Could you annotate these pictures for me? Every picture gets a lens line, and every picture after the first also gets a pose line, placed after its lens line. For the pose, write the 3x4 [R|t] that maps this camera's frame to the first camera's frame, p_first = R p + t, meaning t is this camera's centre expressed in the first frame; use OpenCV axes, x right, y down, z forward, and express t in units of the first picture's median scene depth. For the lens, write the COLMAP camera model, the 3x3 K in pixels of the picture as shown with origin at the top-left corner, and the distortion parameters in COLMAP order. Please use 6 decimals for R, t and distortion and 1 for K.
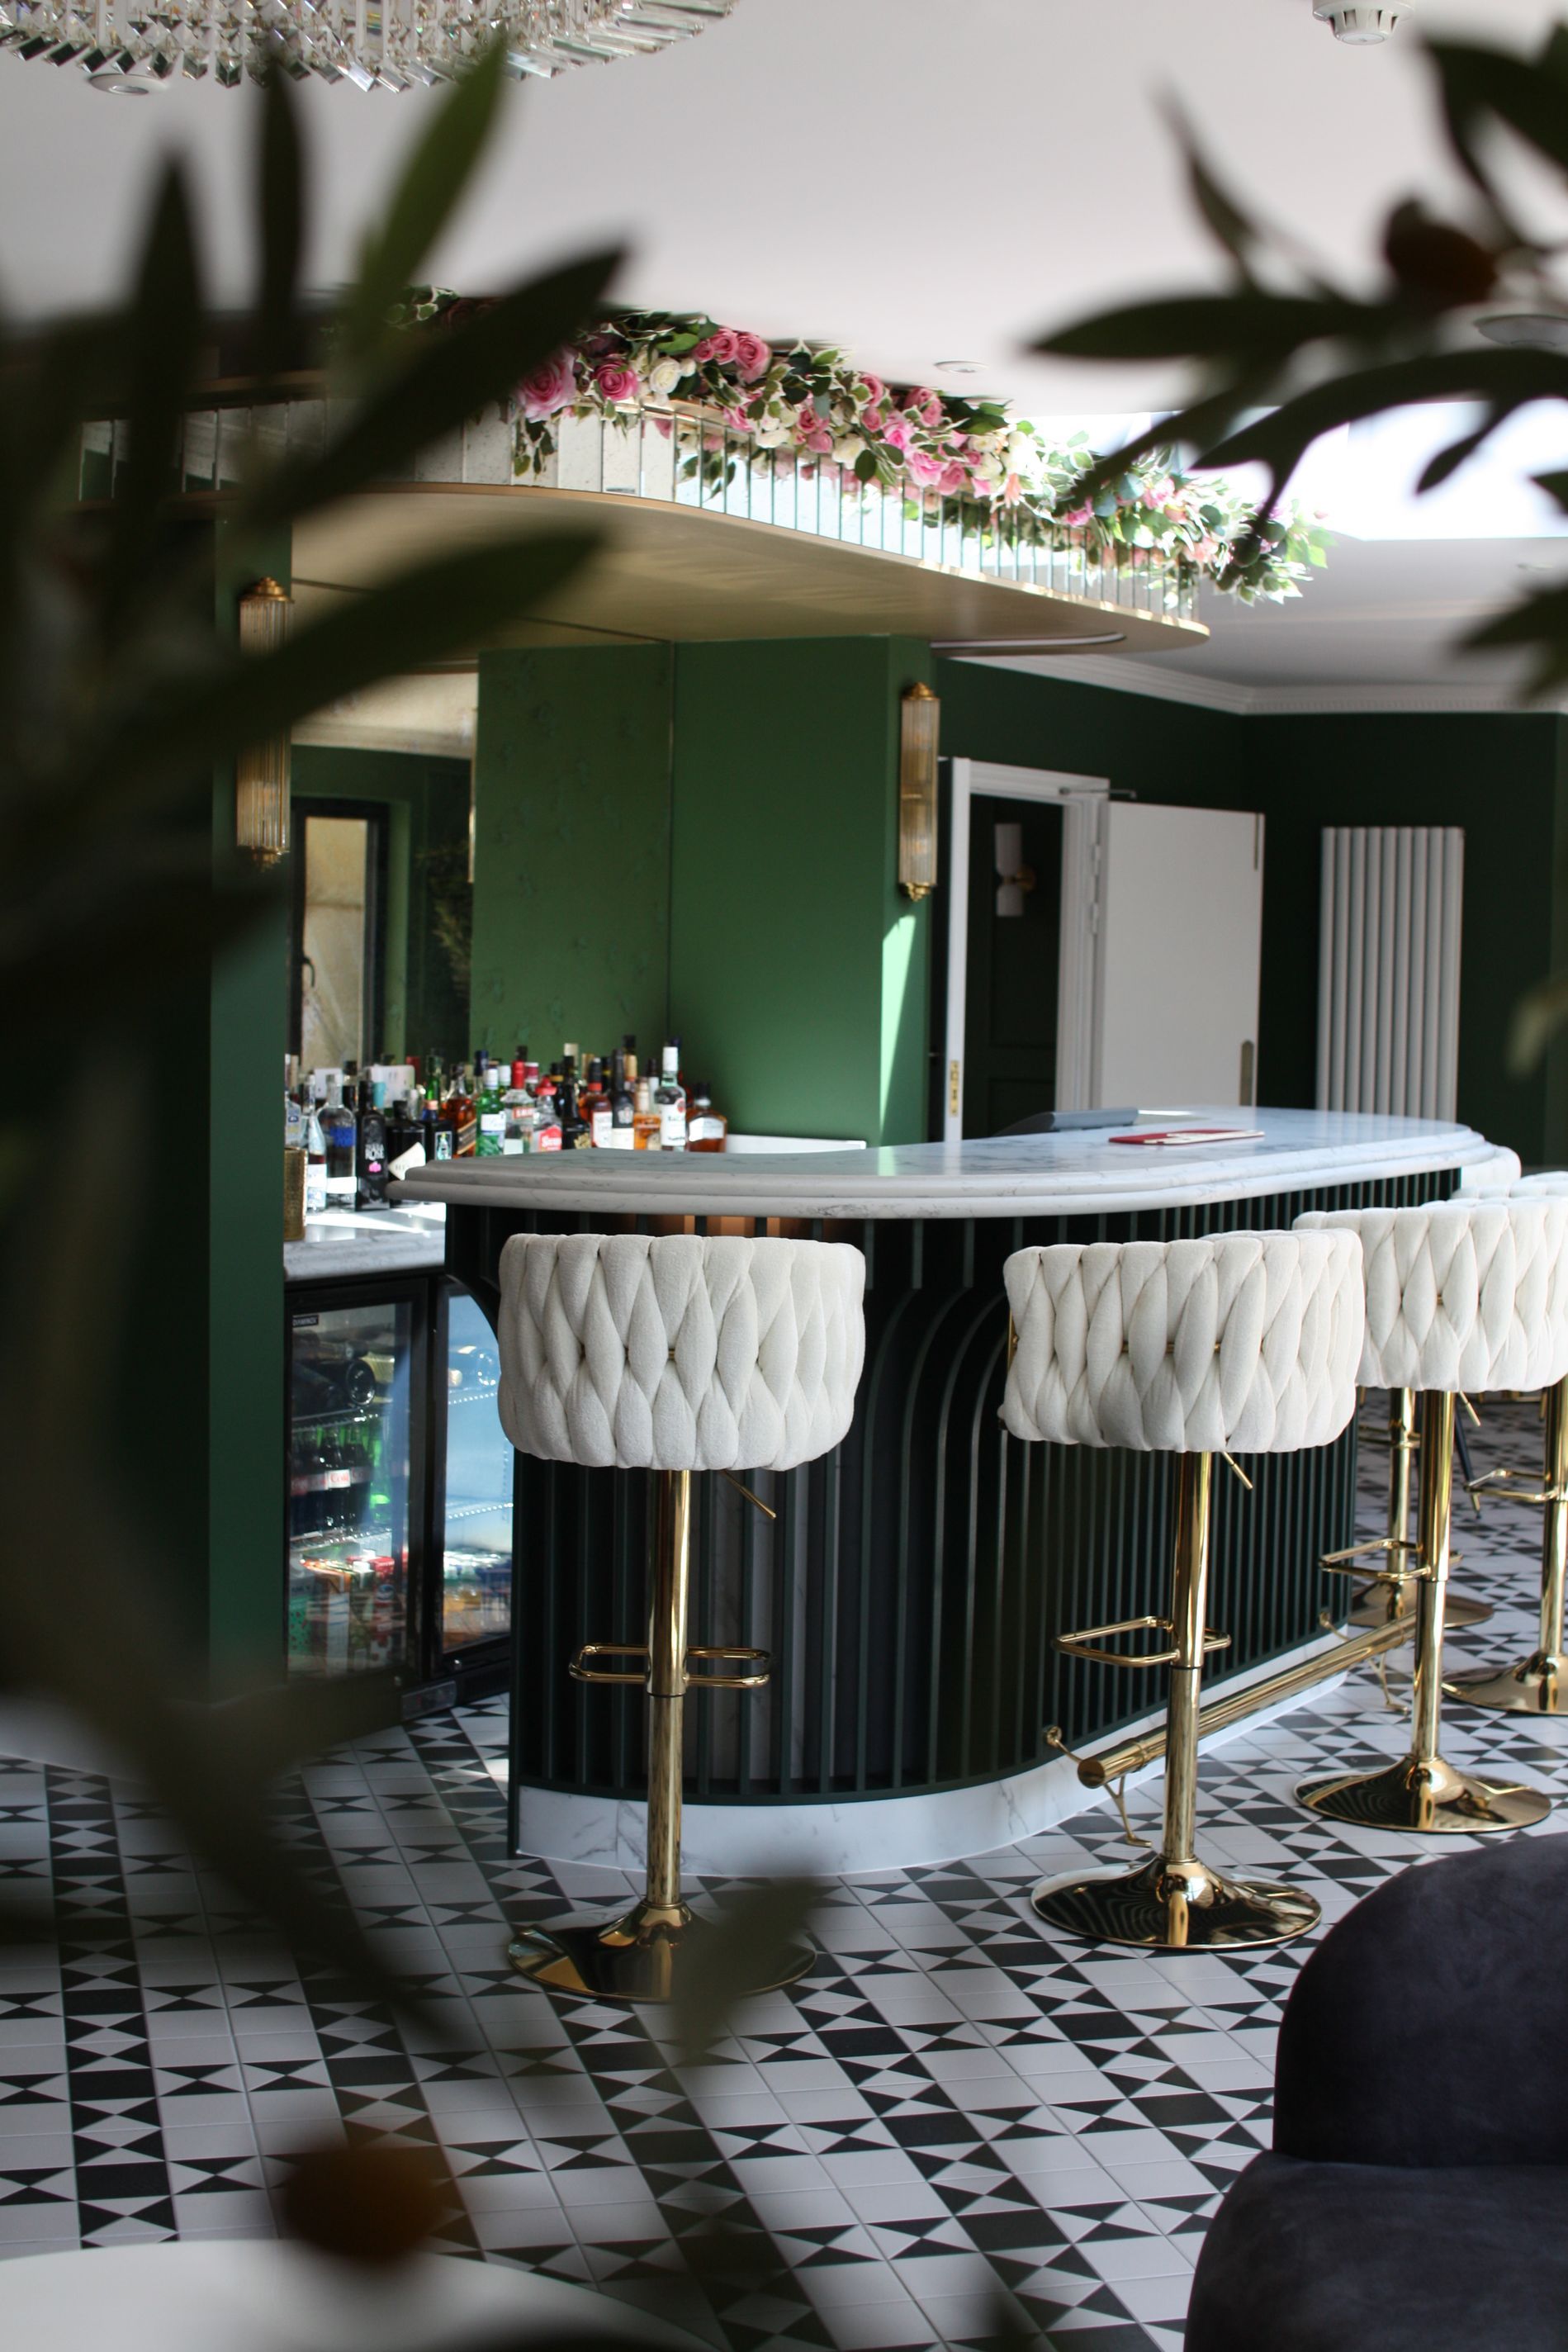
lens RADIAL K [[3329.0, 0, 784.0], [0, 3329.0, 1176.0], [0, 0, 1]] dist [-0.155901, 0.103604]
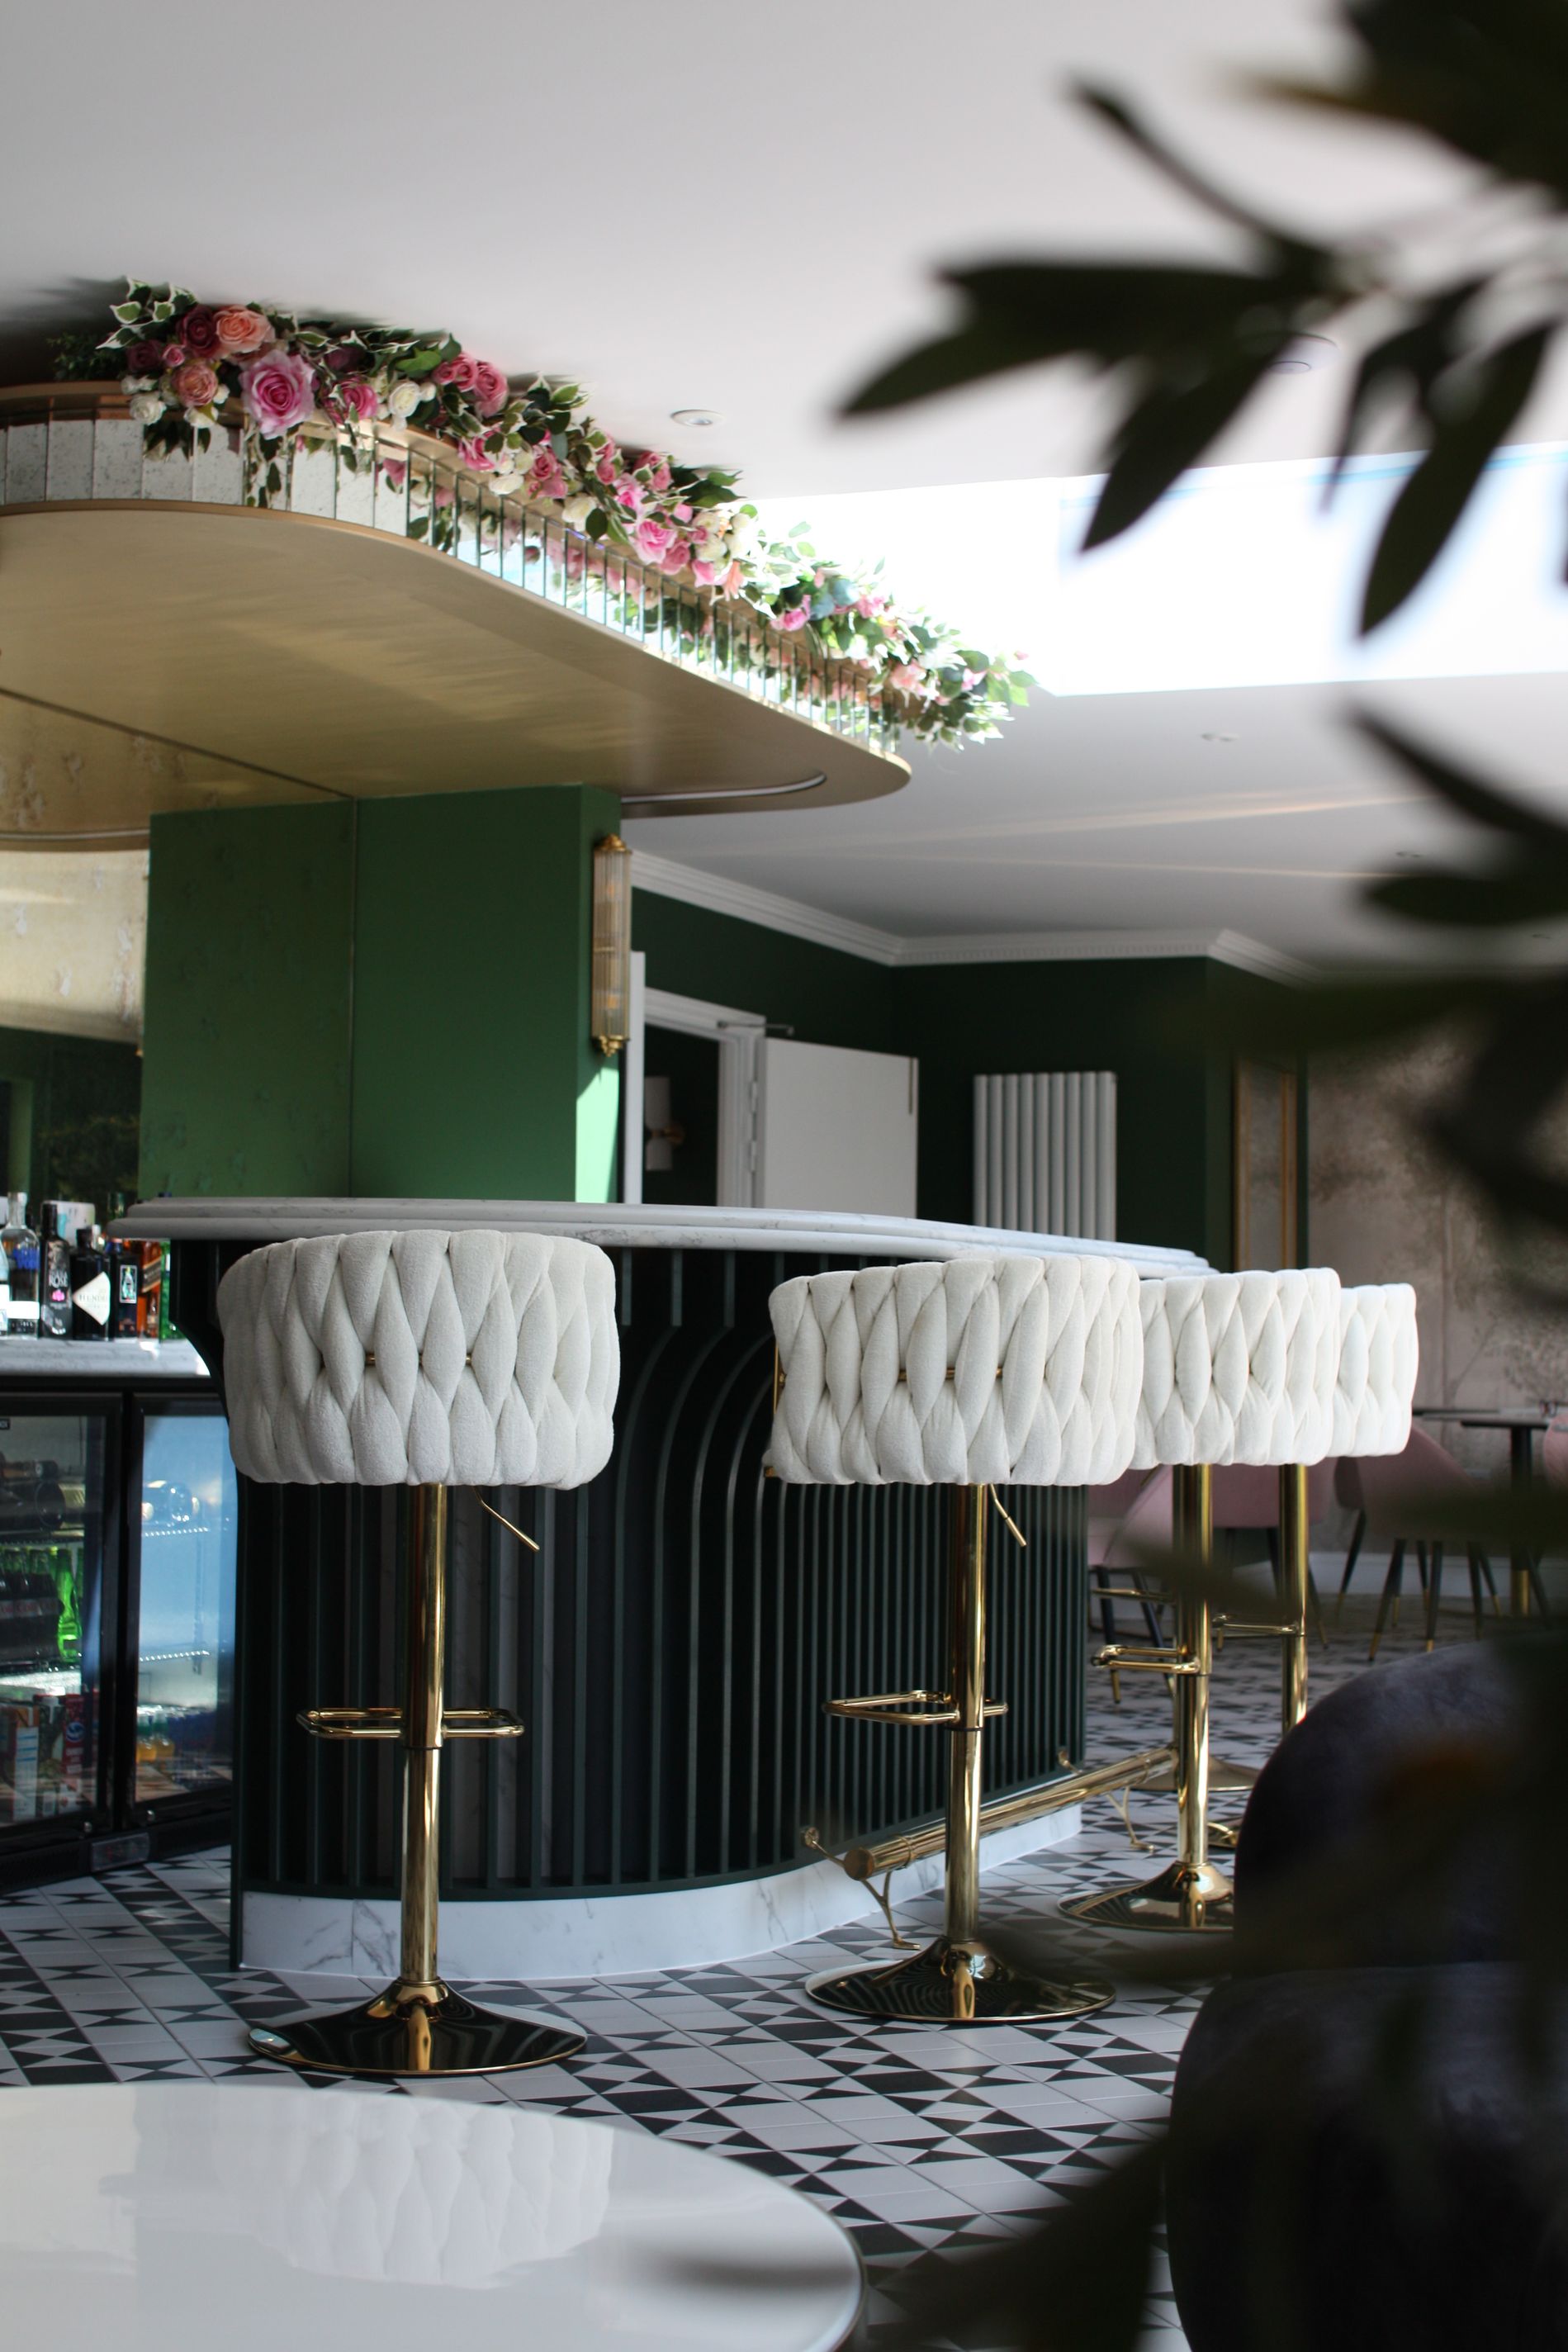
lens RADIAL K [[3329.0, 0, 784.0], [0, 3329.0, 1176.0], [0, 0, 1]] dist [-0.155901, 0.103604]
pose [[0.991962, -0.001078, 0.126531, -0.046449], [0.016505, 0.992522, -0.120945, 0.100049], [-0.125454, 0.122061, 0.984562, 0.056973]]
